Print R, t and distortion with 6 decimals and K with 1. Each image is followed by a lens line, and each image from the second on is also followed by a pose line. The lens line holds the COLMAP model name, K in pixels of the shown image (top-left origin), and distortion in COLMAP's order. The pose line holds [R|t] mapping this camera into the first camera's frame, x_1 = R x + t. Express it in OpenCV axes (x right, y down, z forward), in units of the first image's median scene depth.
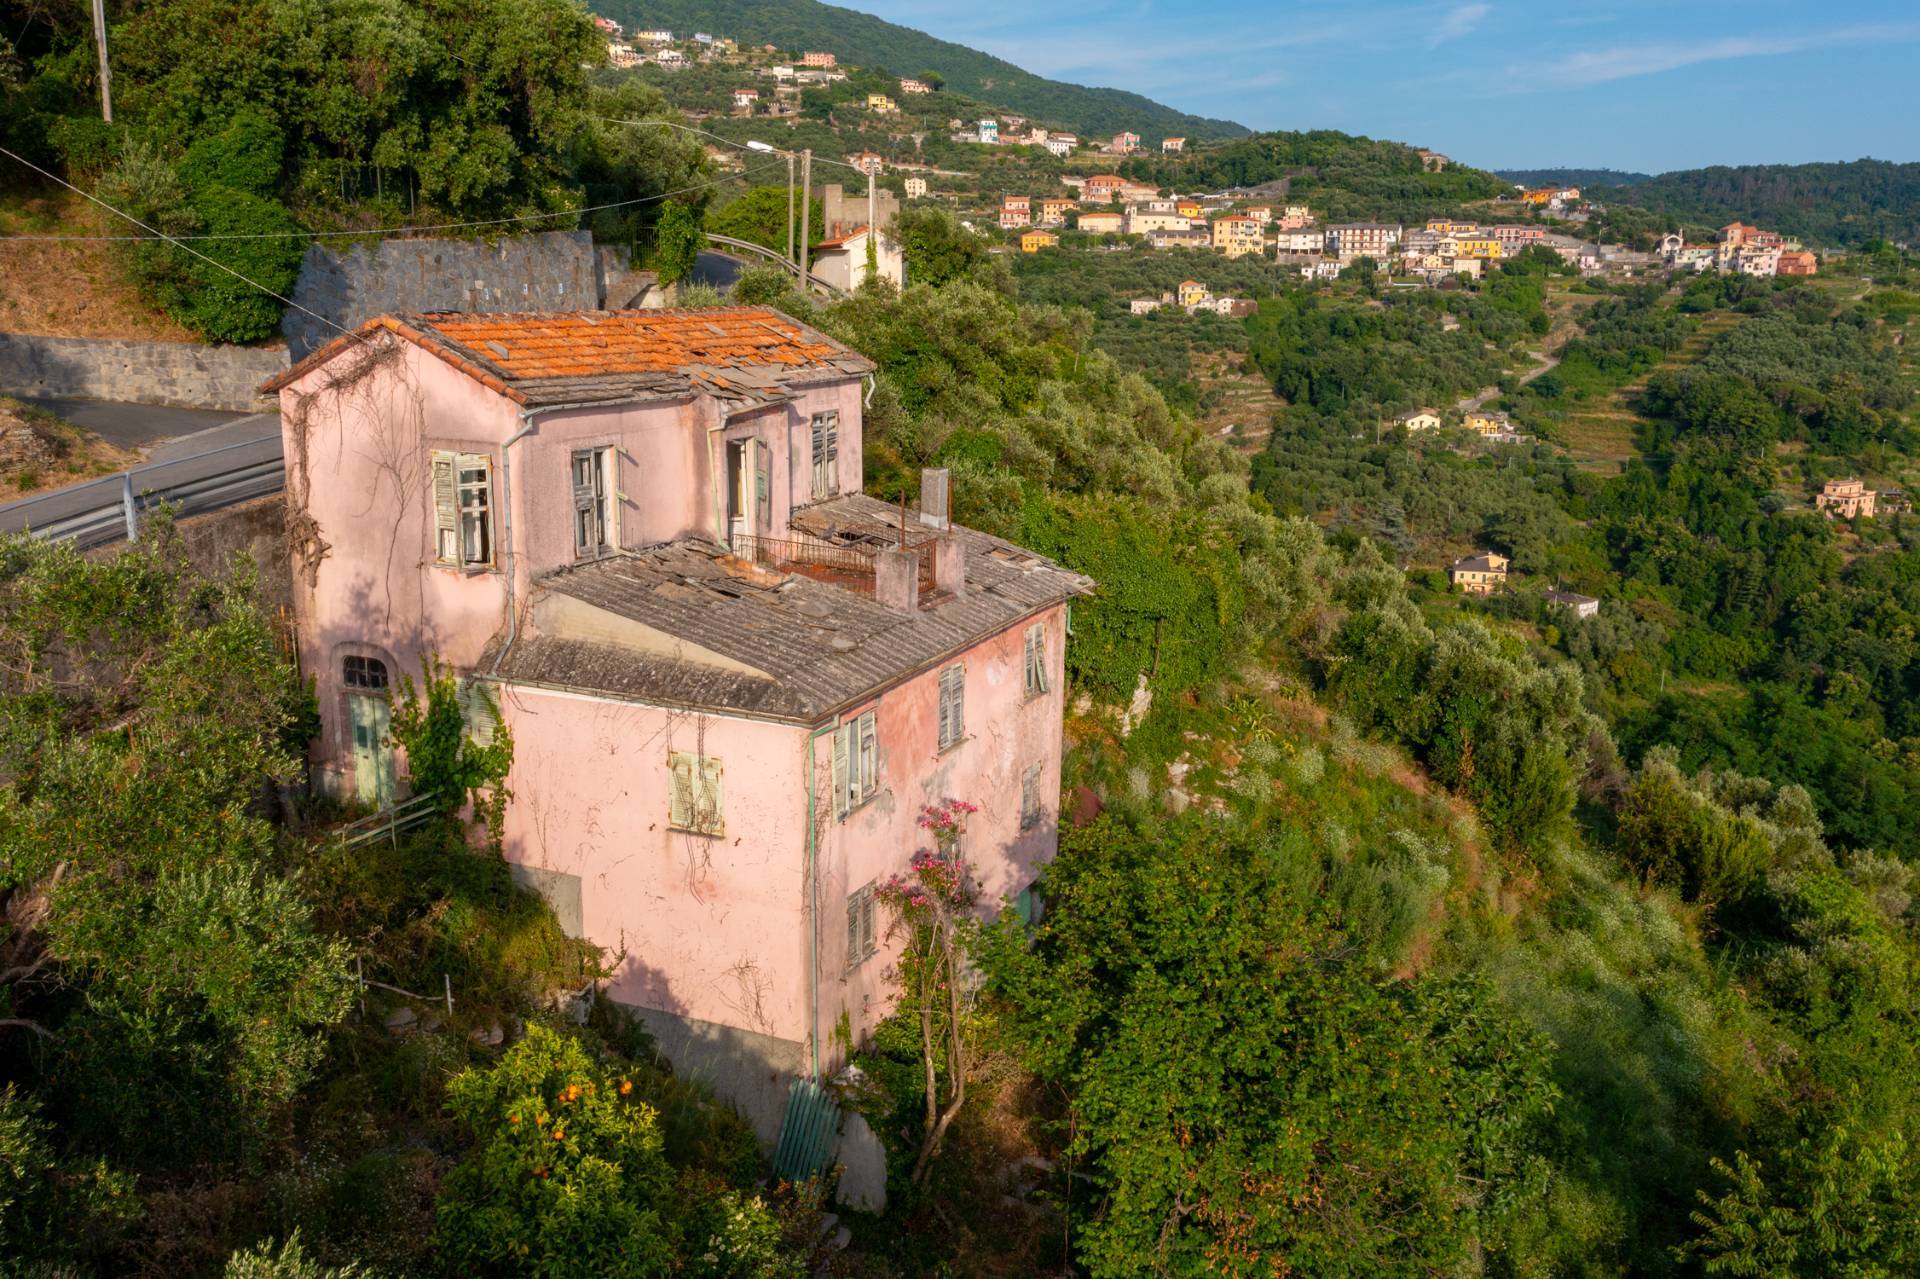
lens RADIAL K [[1573.7, 0, 956.7], [0, 1573.7, 634.0], [0, 0, 1]] dist [-0.006290, 0.010457]
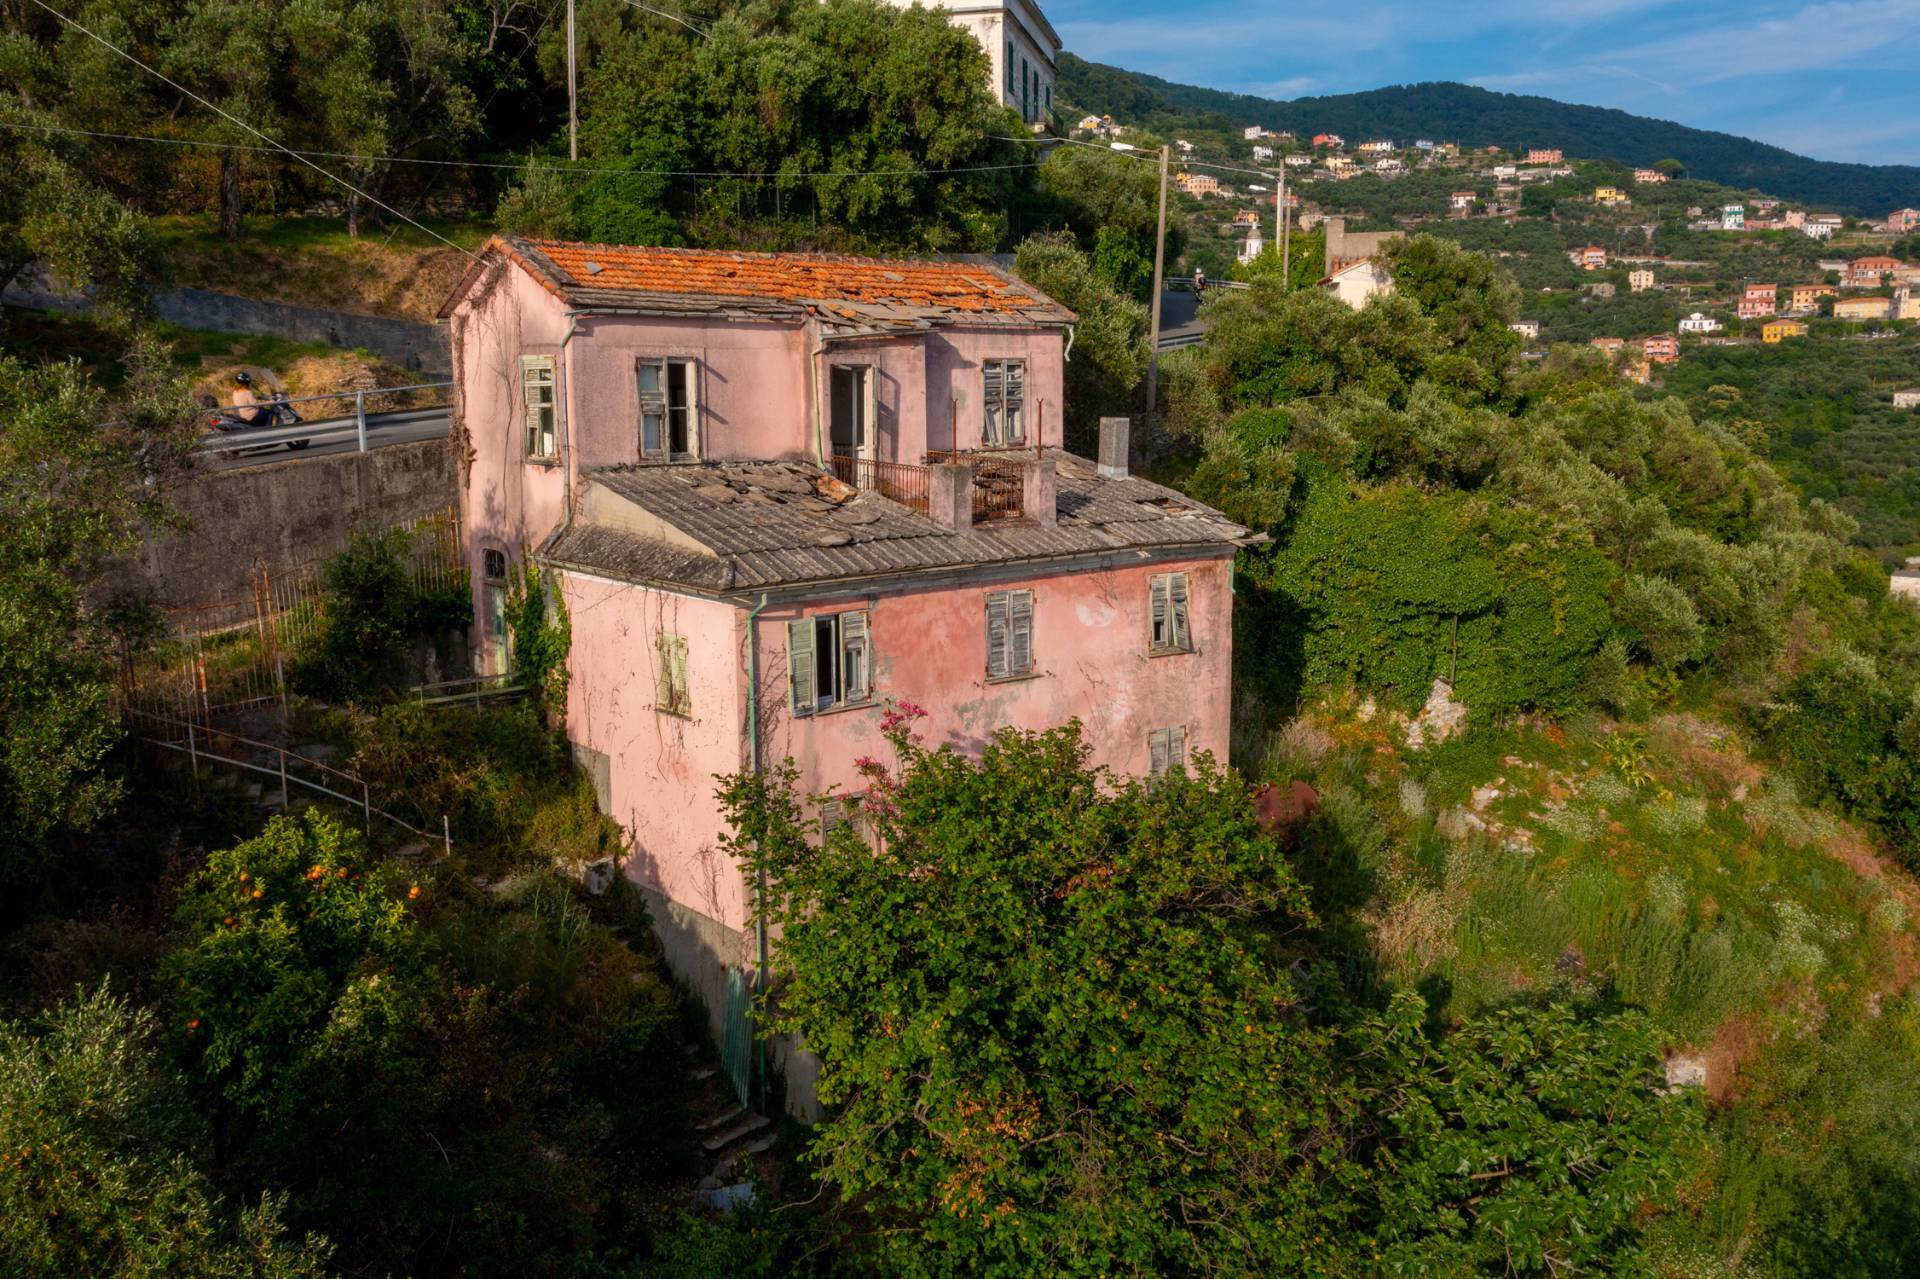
lens RADIAL K [[1530.5, 0, 943.2], [0, 1530.5, 631.4], [0, 0, 1]] dist [-0.002210, 0.002021]
pose [[0.898958, 0.054054, -0.434687, 0.213962], [-0.080937, 0.995767, -0.043557, 0.051790], [0.430493, 0.074338, 0.899528, 0.088123]]
